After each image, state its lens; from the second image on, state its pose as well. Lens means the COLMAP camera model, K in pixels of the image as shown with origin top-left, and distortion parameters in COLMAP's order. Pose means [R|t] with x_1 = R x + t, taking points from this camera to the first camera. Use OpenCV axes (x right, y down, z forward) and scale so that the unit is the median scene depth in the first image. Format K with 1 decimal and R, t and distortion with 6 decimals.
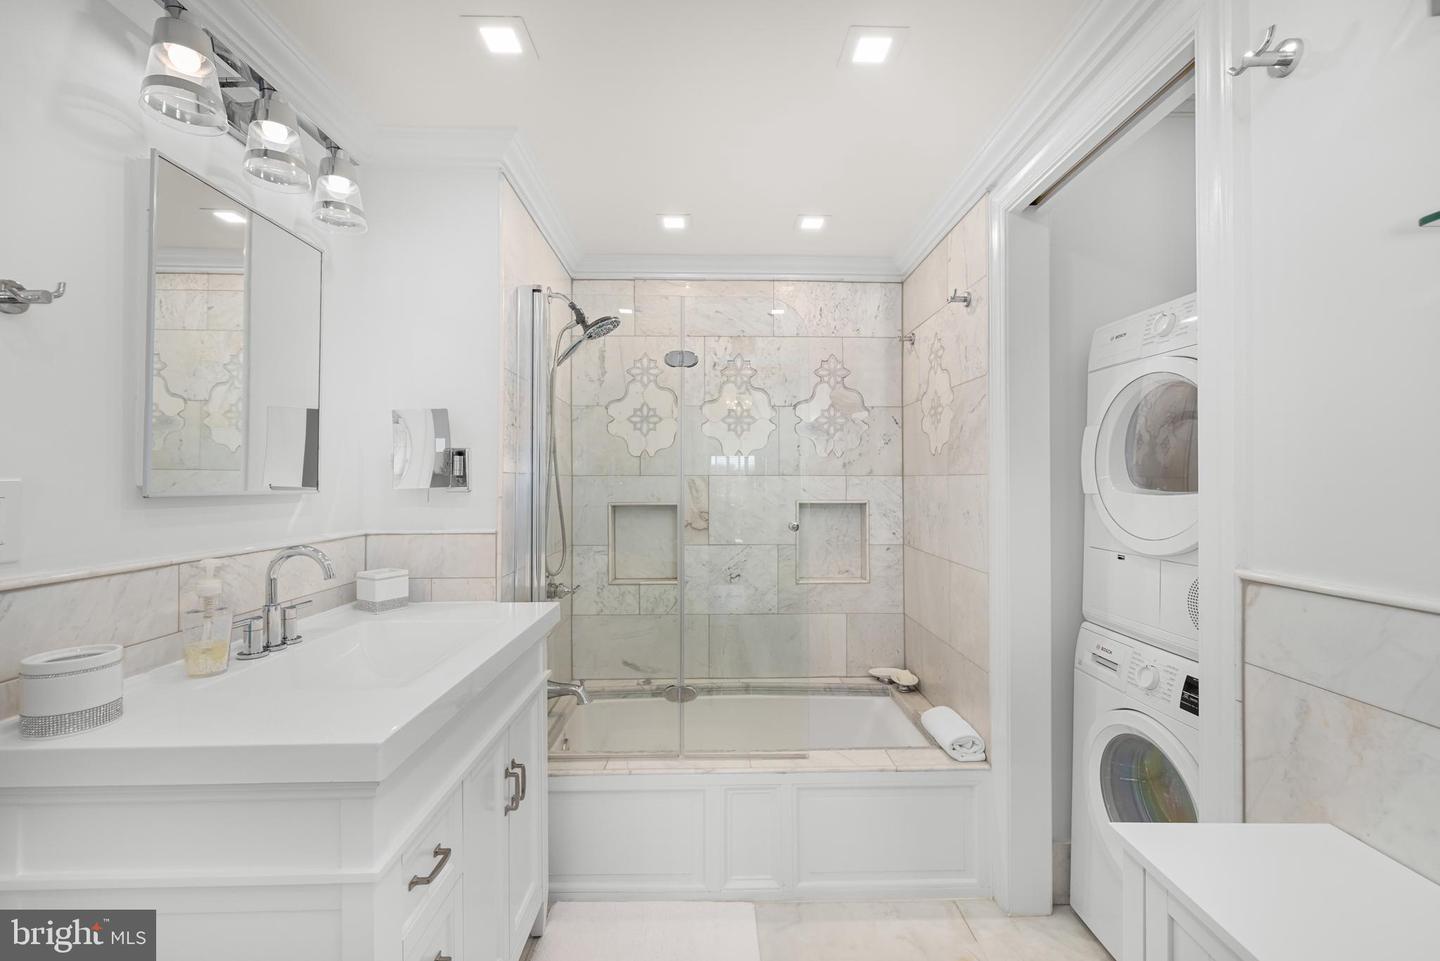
lens RADIAL K [[606.8, 0, 727.8], [0, 606.8, 479.9], [0, 0, 1]] dist [-0.003720, 0.000527]
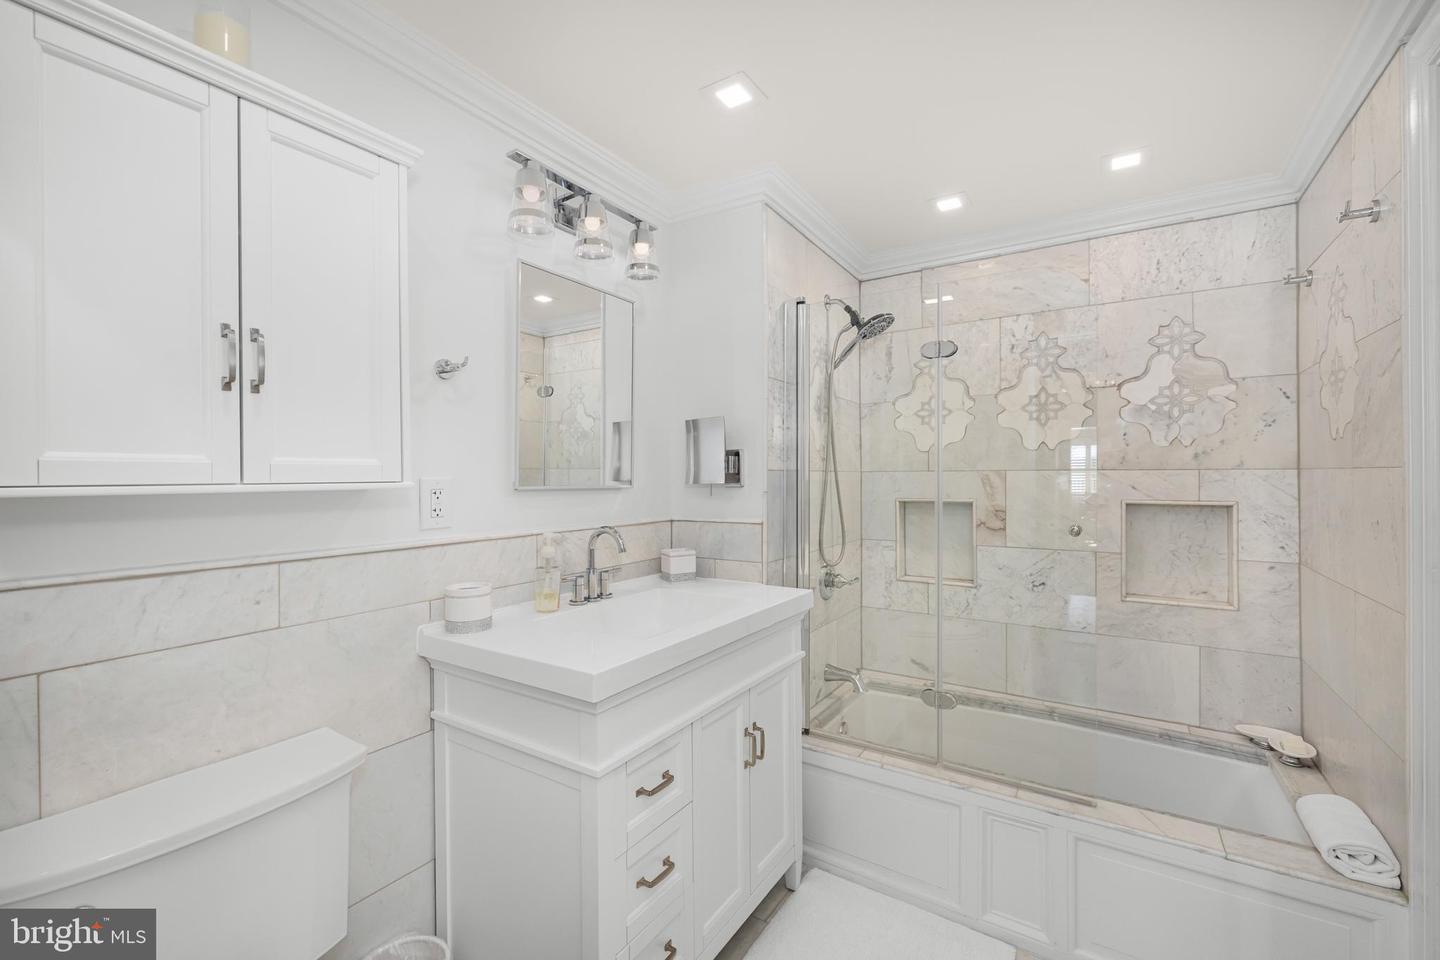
lens RADIAL K [[606.8, 0, 729.8], [0, 606.8, 478.4], [0, 0, 1]] dist [-0.003720, 0.000527]
pose [[0.826061, 0.000054, -0.563581, 0.182127], [0.004407, 0.999969, 0.006555, -0.003961], [0.563564, -0.007899, 0.826035, 0.024580]]
